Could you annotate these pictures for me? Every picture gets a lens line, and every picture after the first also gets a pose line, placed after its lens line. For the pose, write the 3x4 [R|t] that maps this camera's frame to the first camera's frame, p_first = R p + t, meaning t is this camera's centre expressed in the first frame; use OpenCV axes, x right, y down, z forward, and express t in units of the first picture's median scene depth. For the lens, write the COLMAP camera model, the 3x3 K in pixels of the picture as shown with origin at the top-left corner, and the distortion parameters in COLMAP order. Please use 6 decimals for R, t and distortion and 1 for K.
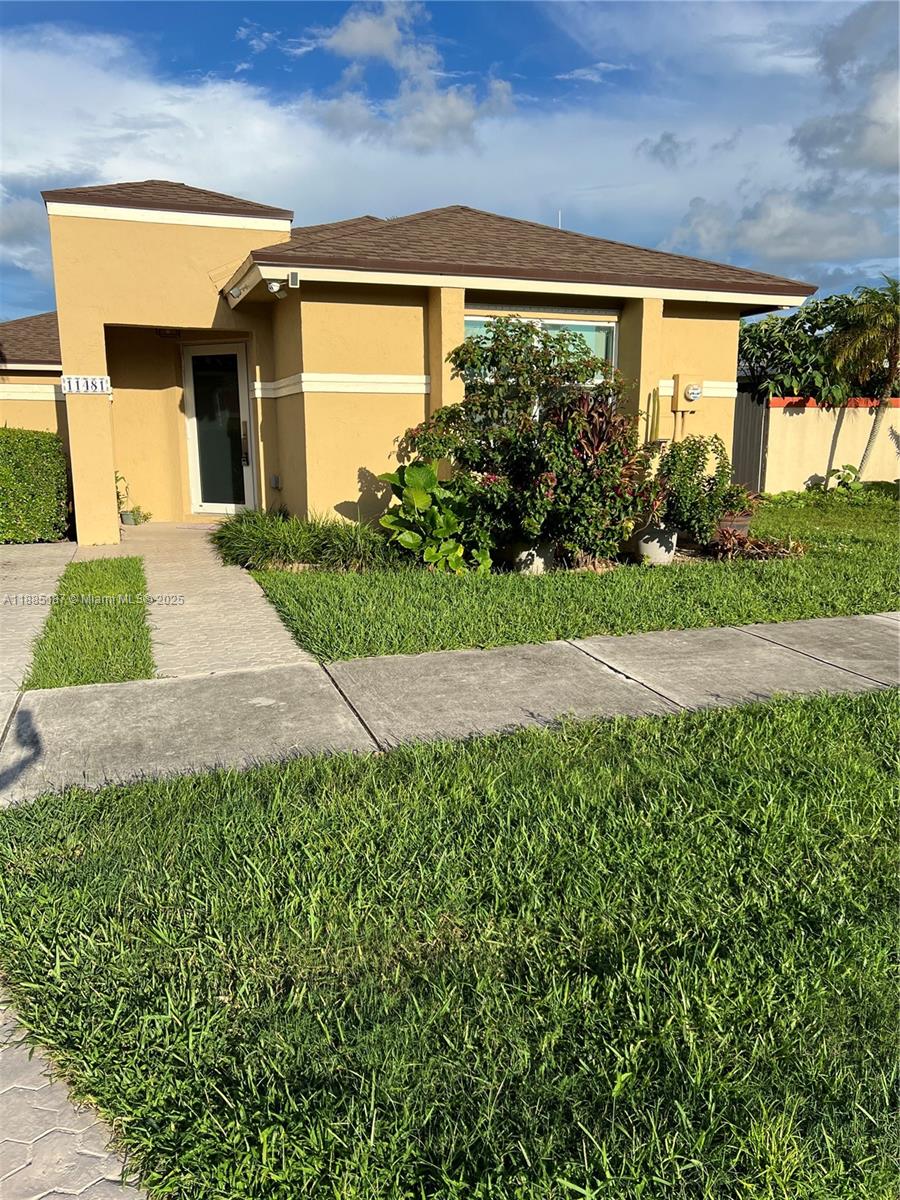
lens RADIAL K [[904.4, 0, 449.8], [0, 904.4, 617.3], [0, 0, 1]] dist [-0.014930, -0.004492]
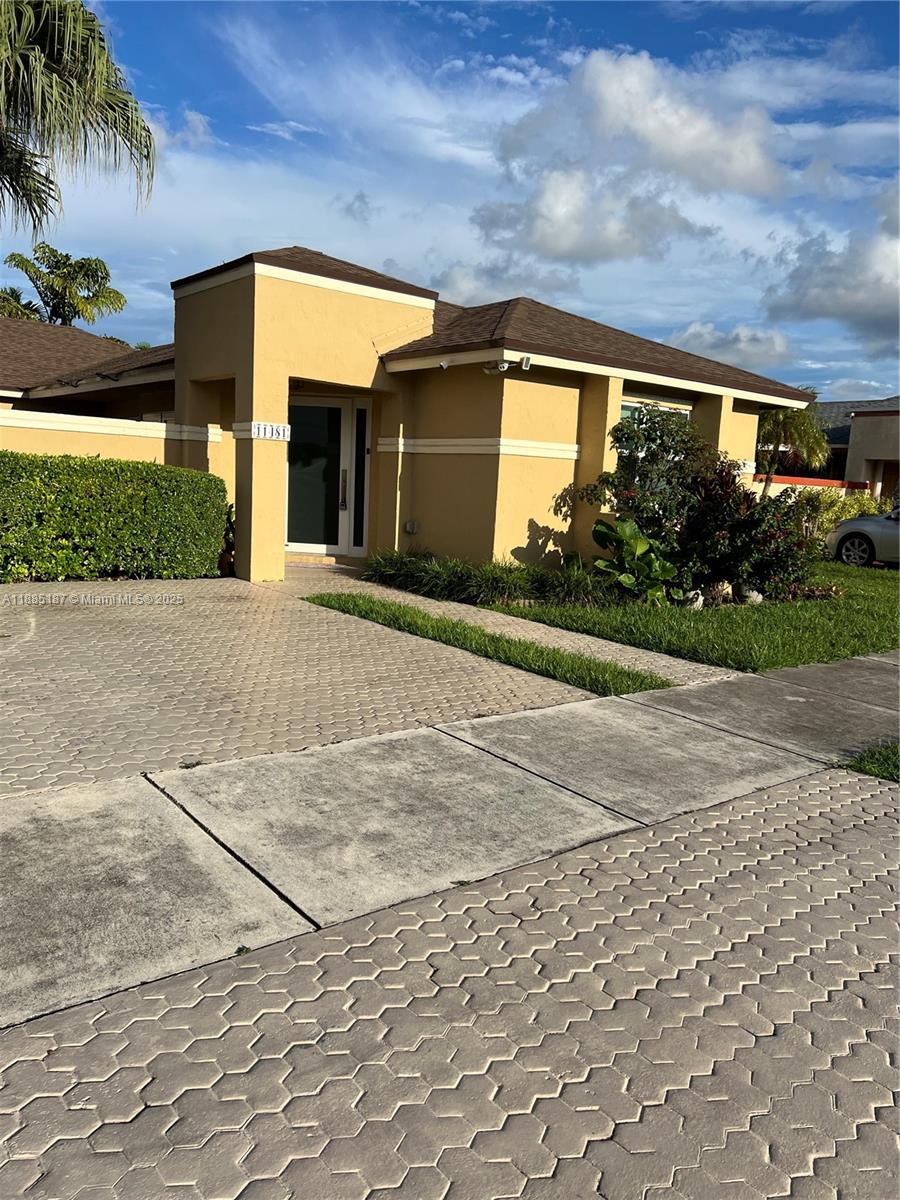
lens RADIAL K [[900.1, 0, 450.0], [0, 900.1, 600.0], [0, 0, 1]] dist [-0.009585, -0.004376]
pose [[0.944774, 0.005688, 0.327673, -0.574169], [0.015056, 0.998040, -0.060737, 0.009697], [-0.327376, 0.062316, 0.942837, -0.064638]]
